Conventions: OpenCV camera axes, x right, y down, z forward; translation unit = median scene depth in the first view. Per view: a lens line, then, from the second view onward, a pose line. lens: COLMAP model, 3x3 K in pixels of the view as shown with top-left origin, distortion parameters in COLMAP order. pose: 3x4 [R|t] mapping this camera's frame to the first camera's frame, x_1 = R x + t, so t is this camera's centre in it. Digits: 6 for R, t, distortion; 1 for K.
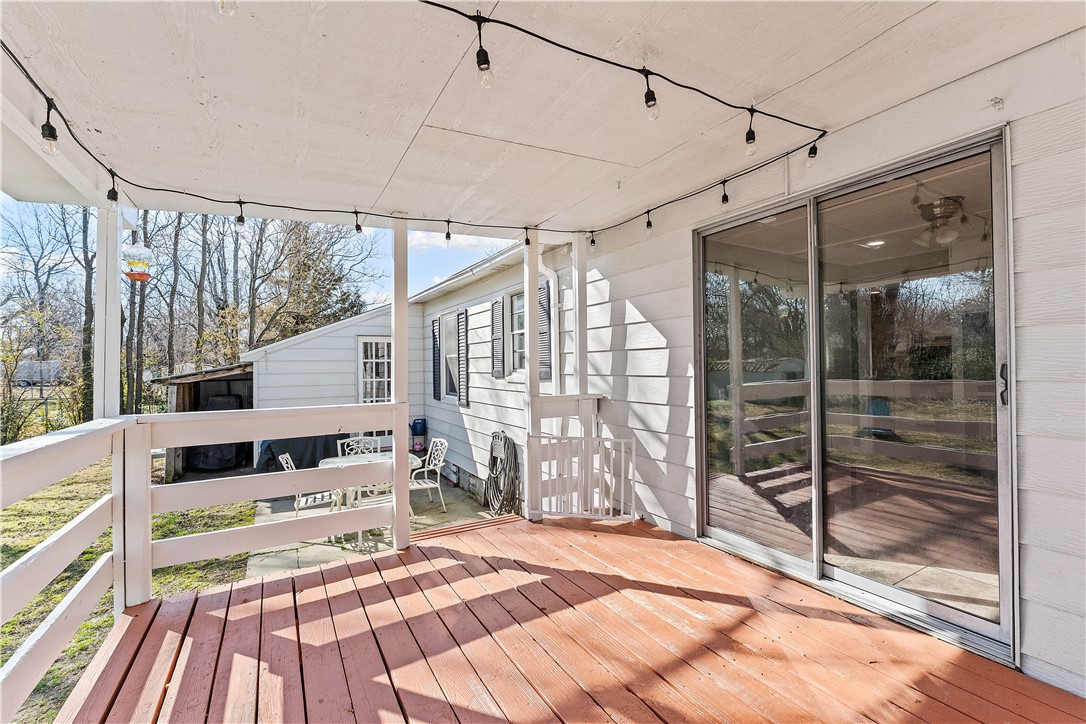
lens RADIAL K [[450.9, 0, 538.7], [0, 450.9, 363.2], [0, 0, 1]] dist [-0.001093, -0.000058]
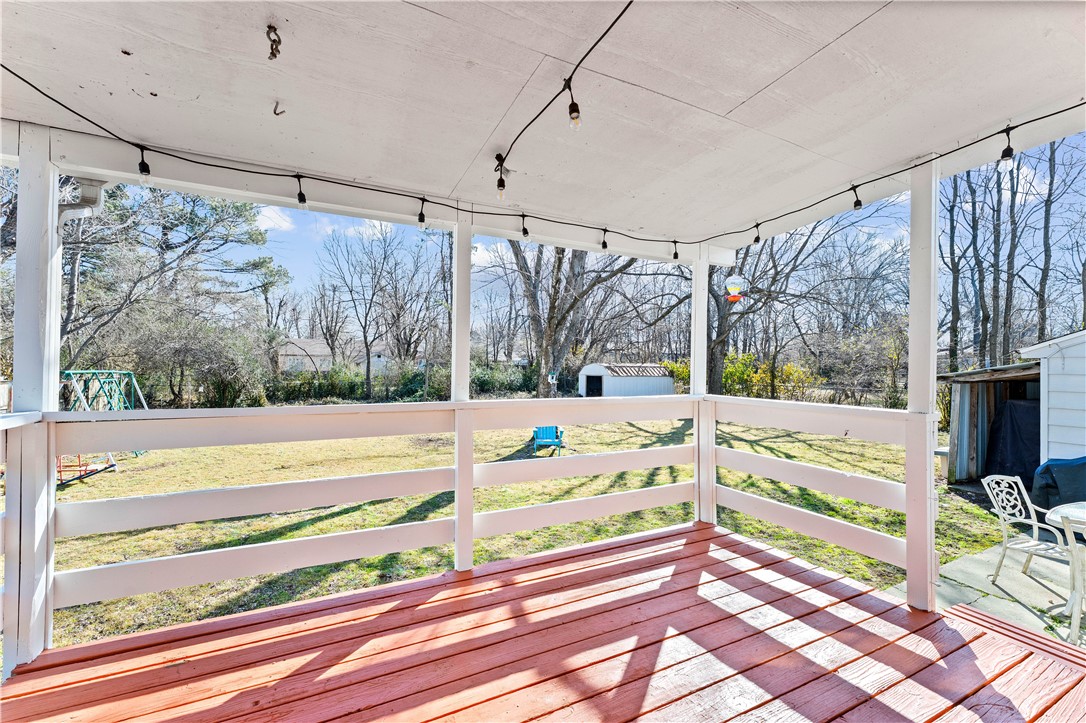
lens RADIAL K [[446.8, 0, 543.0], [0, 446.8, 361.5], [0, 0, 1]] dist [-0.000503, 0.000442]
pose [[-0.067566, -0.000525, -0.997715, 0.490009], [0.002917, 0.999995, -0.000724, 0.002148], [0.997711, -0.002959, -0.067564, 0.444887]]
